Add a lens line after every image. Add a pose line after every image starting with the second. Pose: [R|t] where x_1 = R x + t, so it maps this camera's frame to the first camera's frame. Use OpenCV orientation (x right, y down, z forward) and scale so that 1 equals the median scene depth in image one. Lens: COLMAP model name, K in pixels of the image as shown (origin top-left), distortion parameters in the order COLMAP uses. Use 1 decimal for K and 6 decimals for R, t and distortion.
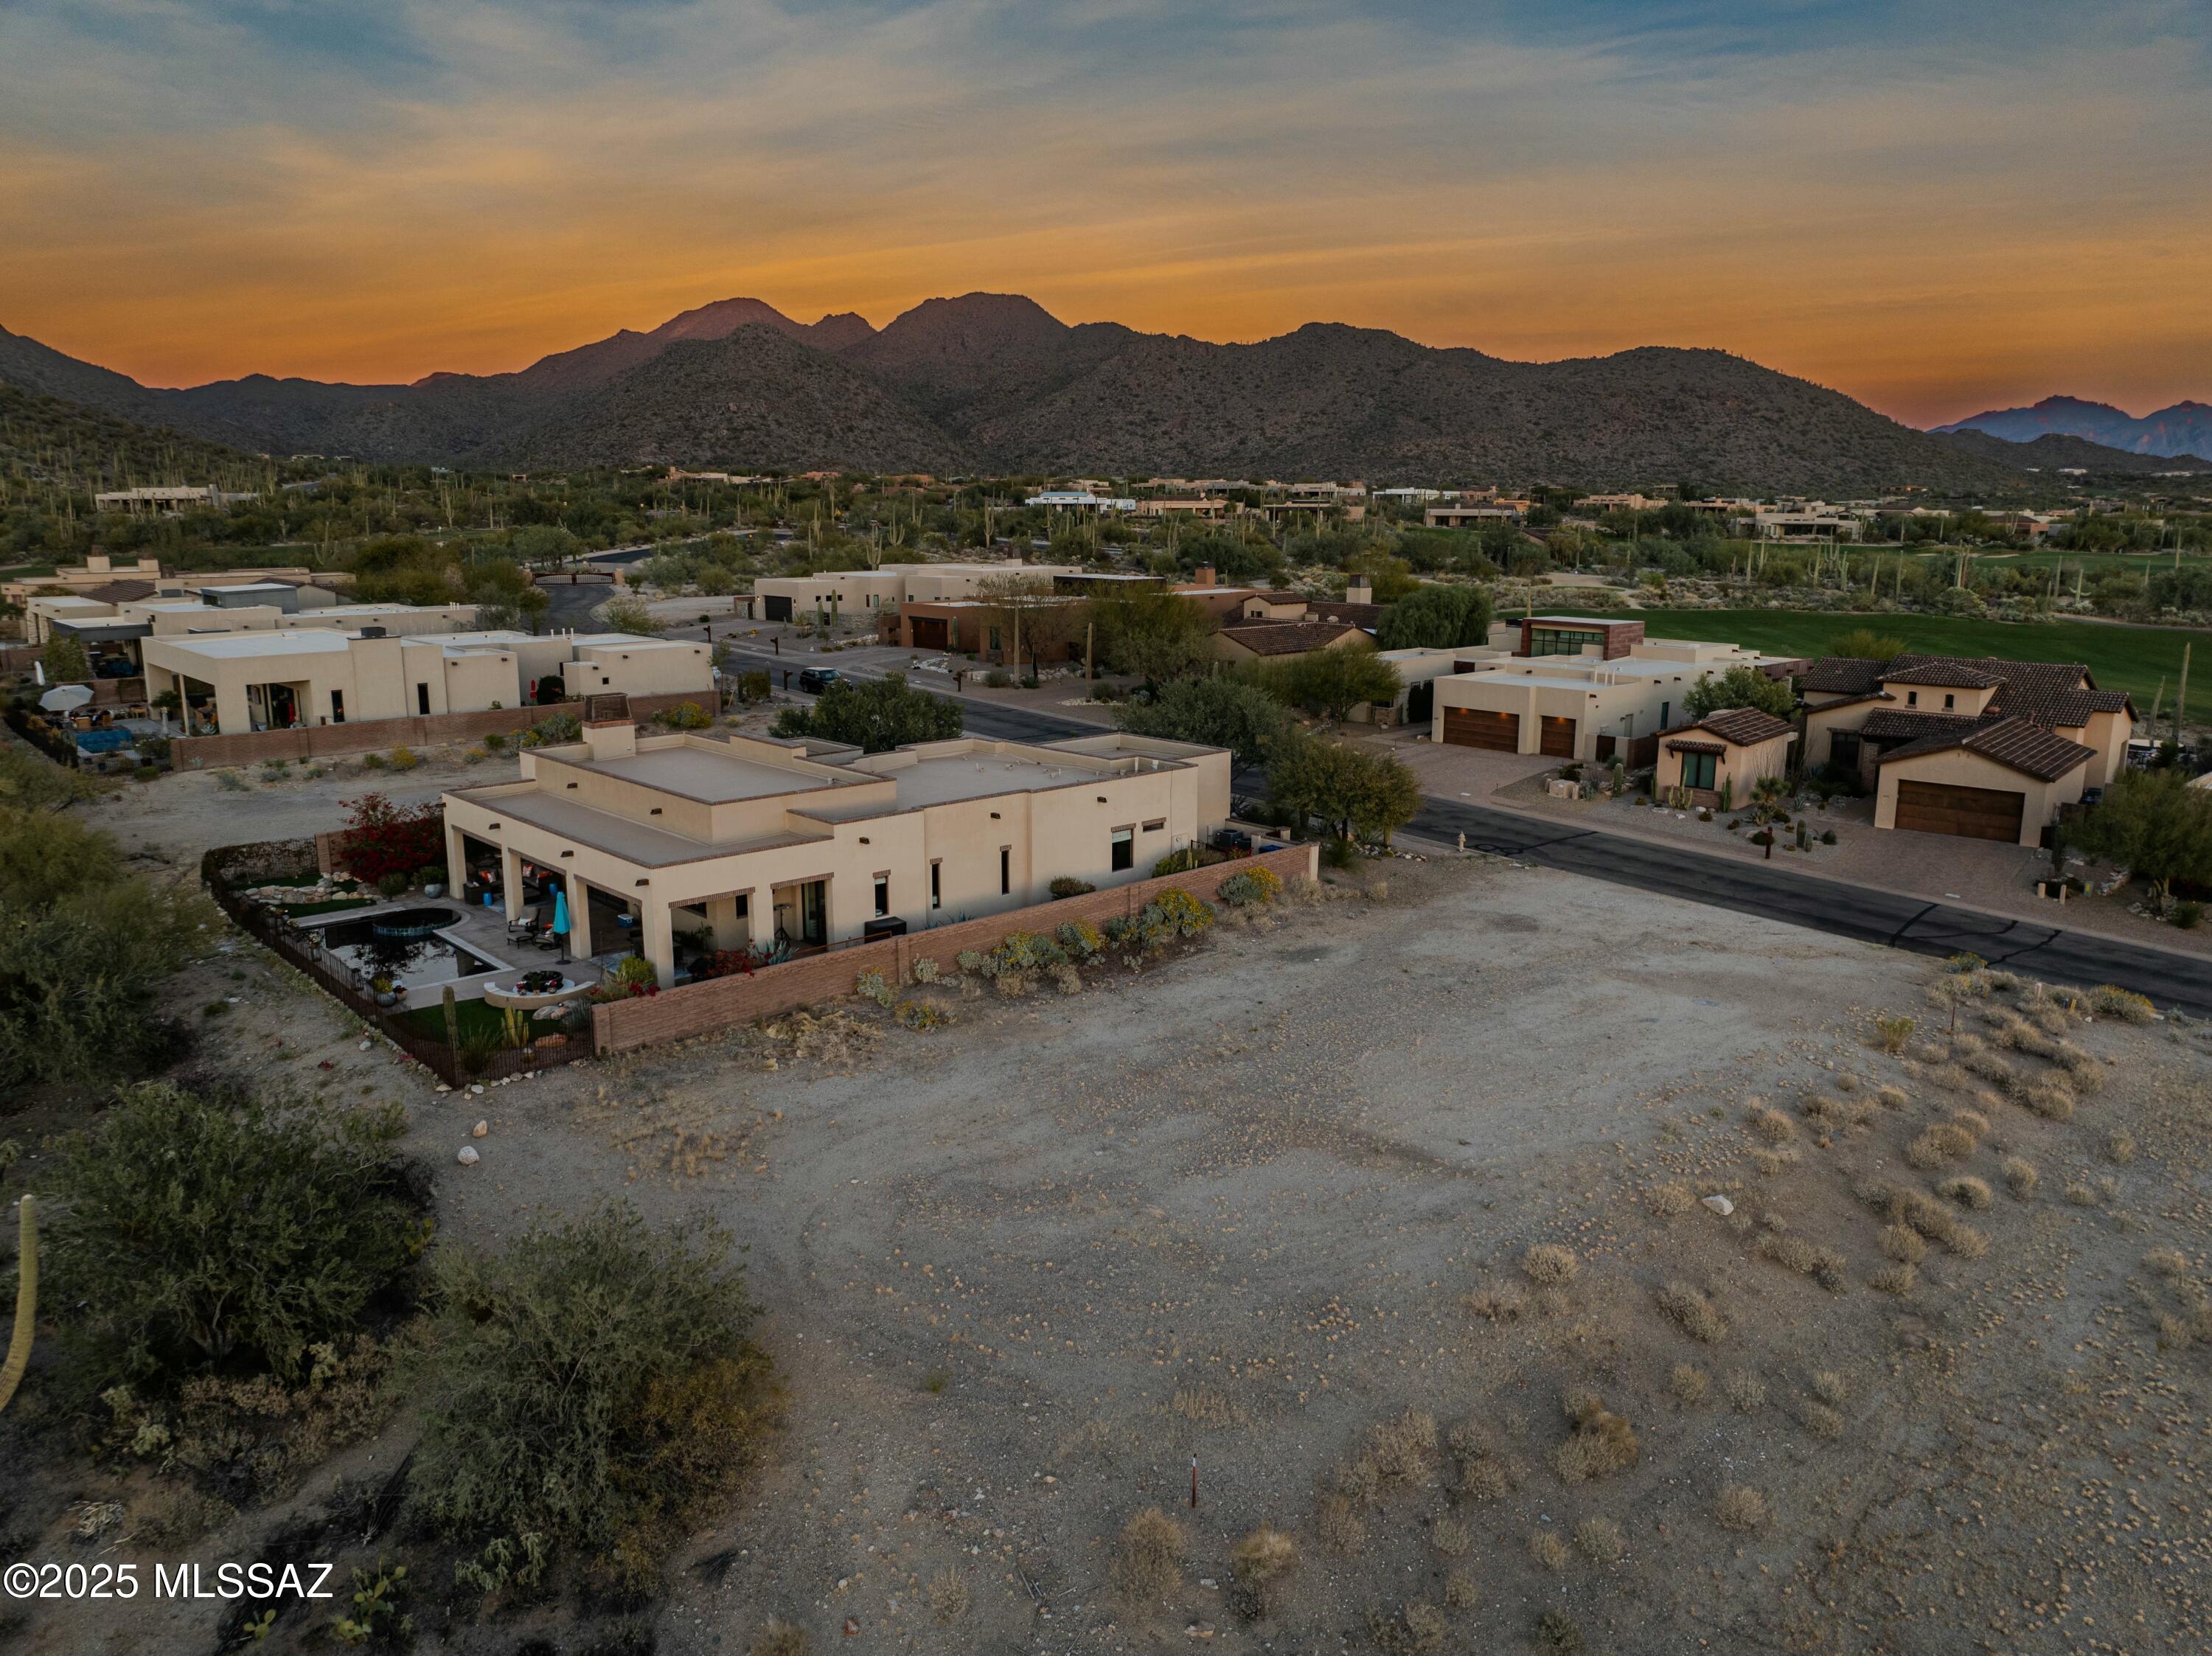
lens RADIAL K [[1558.5, 0, 1108.8], [0, 1558.5, 827.7], [0, 0, 1]] dist [-0.036669, 0.004987]
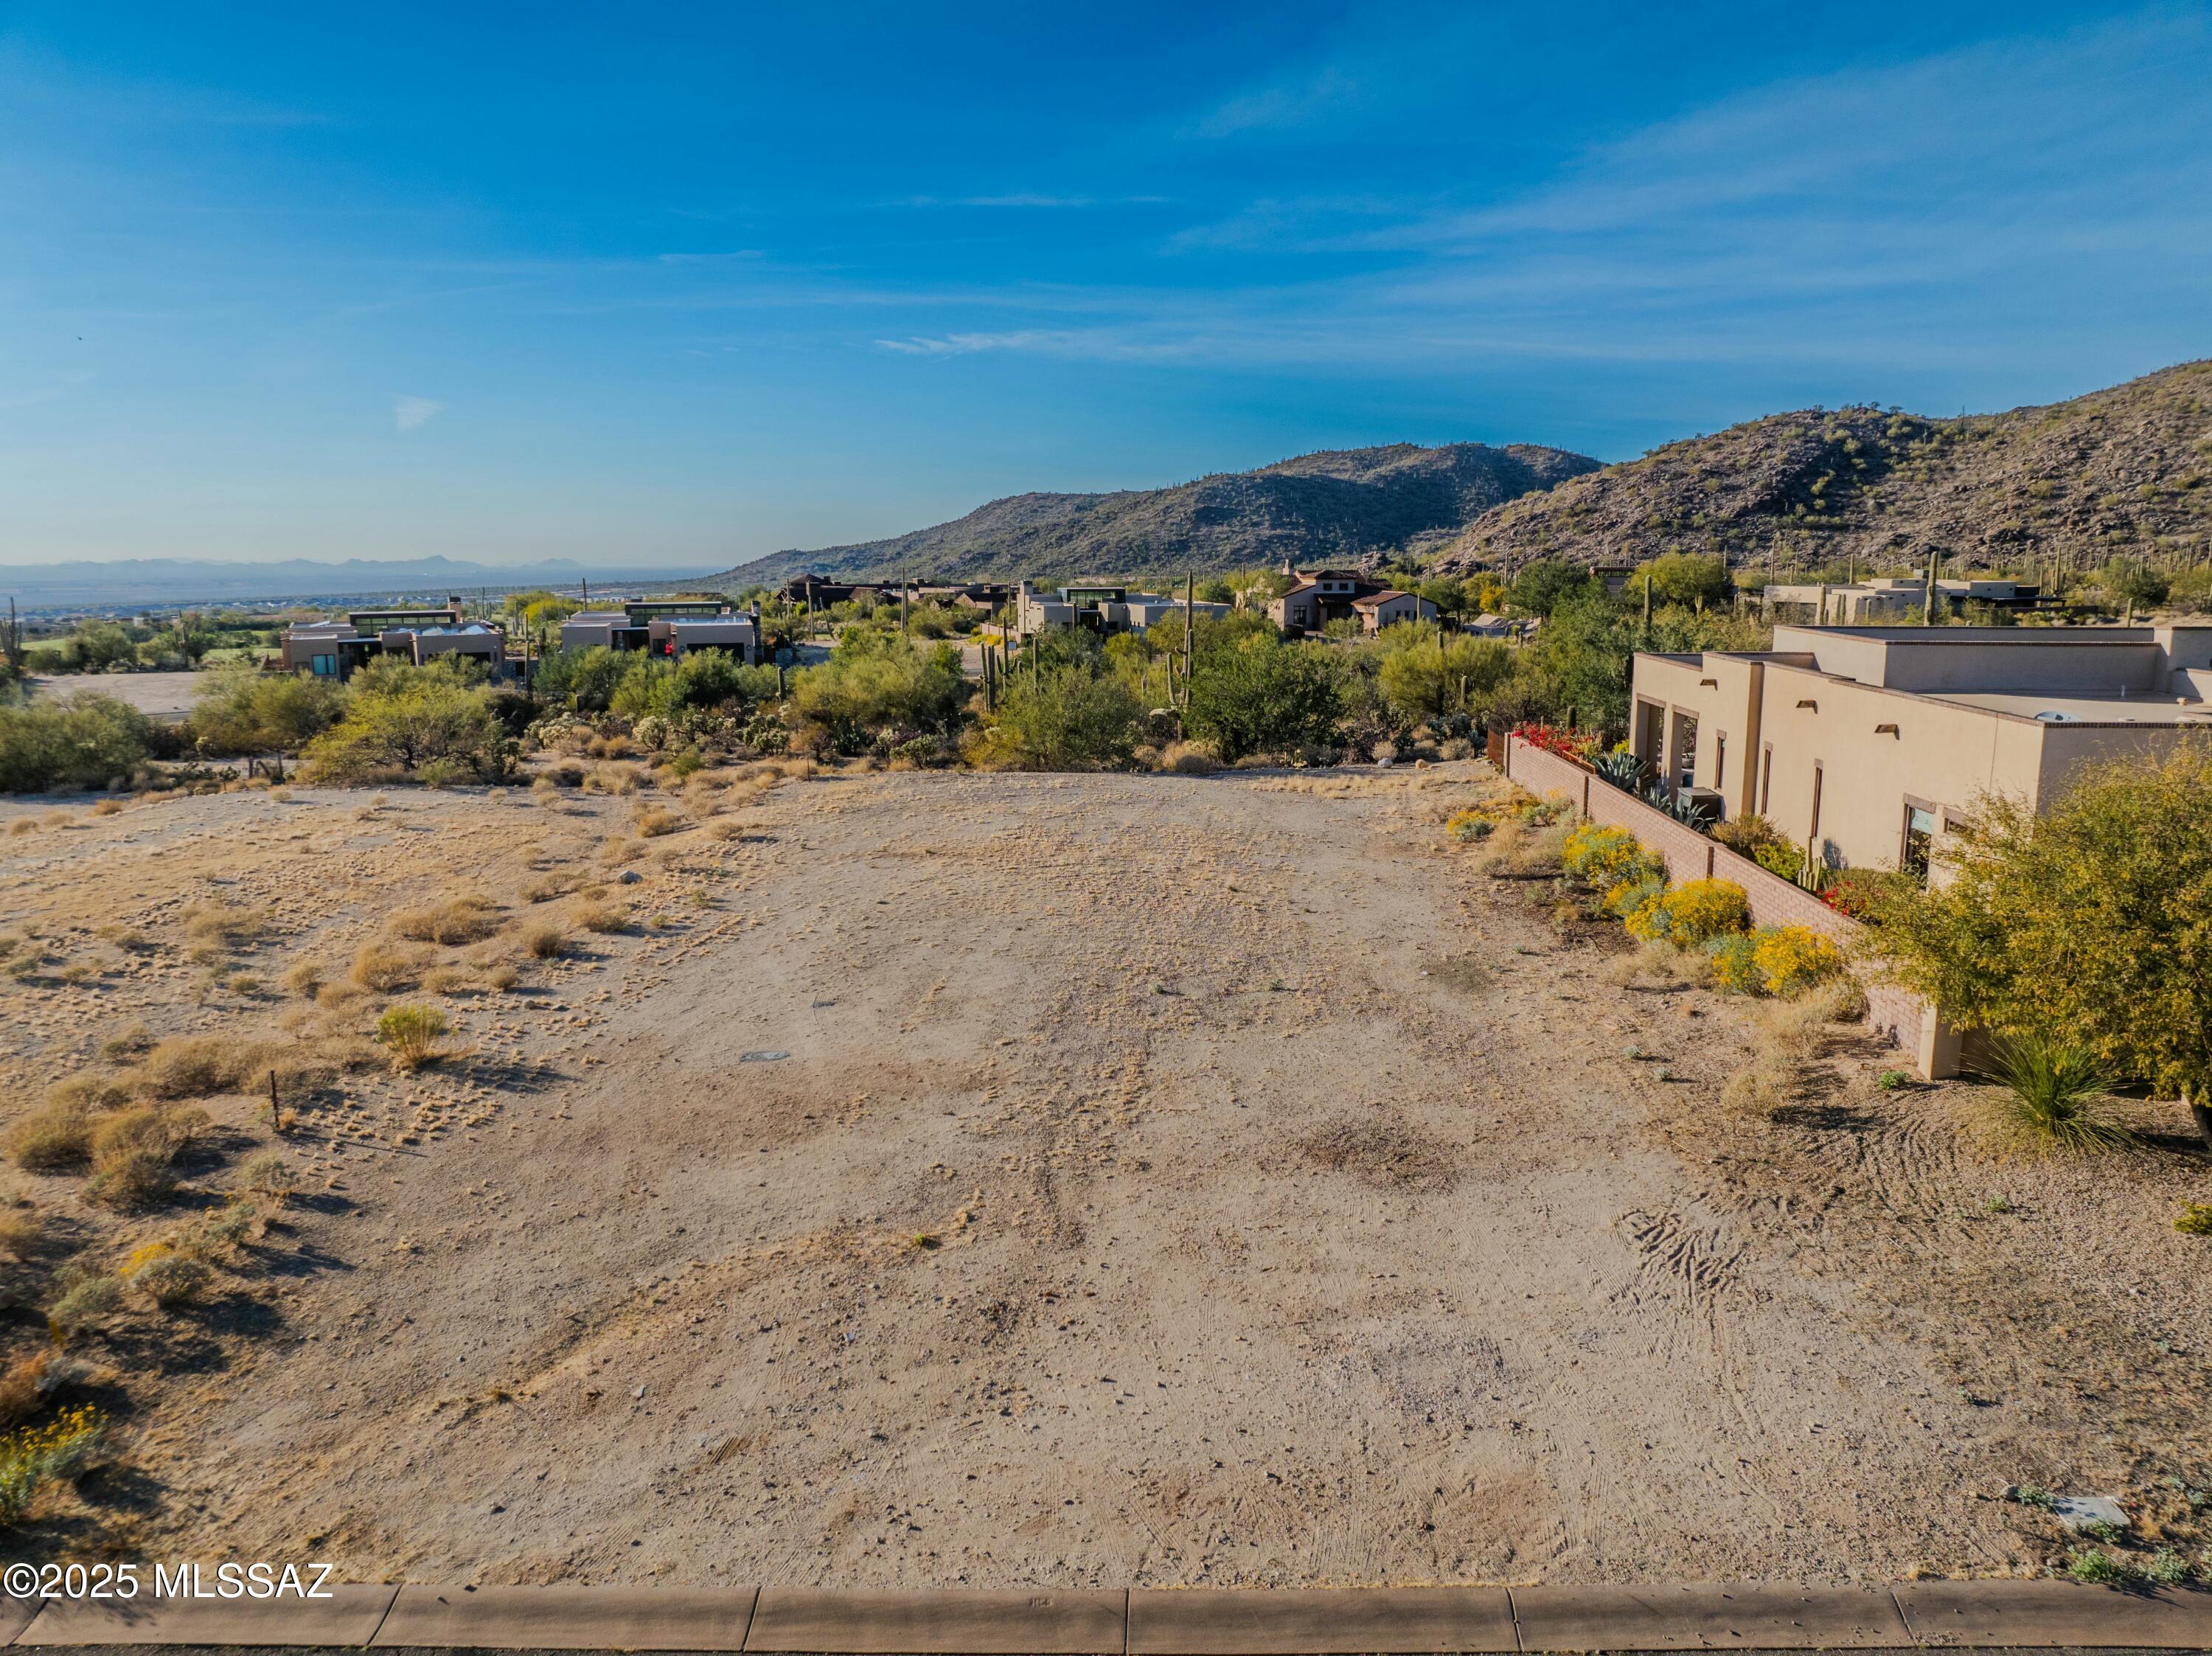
lens RADIAL K [[1558.5, 0, 1108.8], [0, 1558.5, 827.7], [0, 0, 1]] dist [-0.036669, 0.004987]
pose [[-0.712238, 0.124922, -0.690733, 0.452111], [-0.139860, 0.939050, 0.314046, -0.093635], [0.687864, 0.320282, -0.651355, 0.969402]]
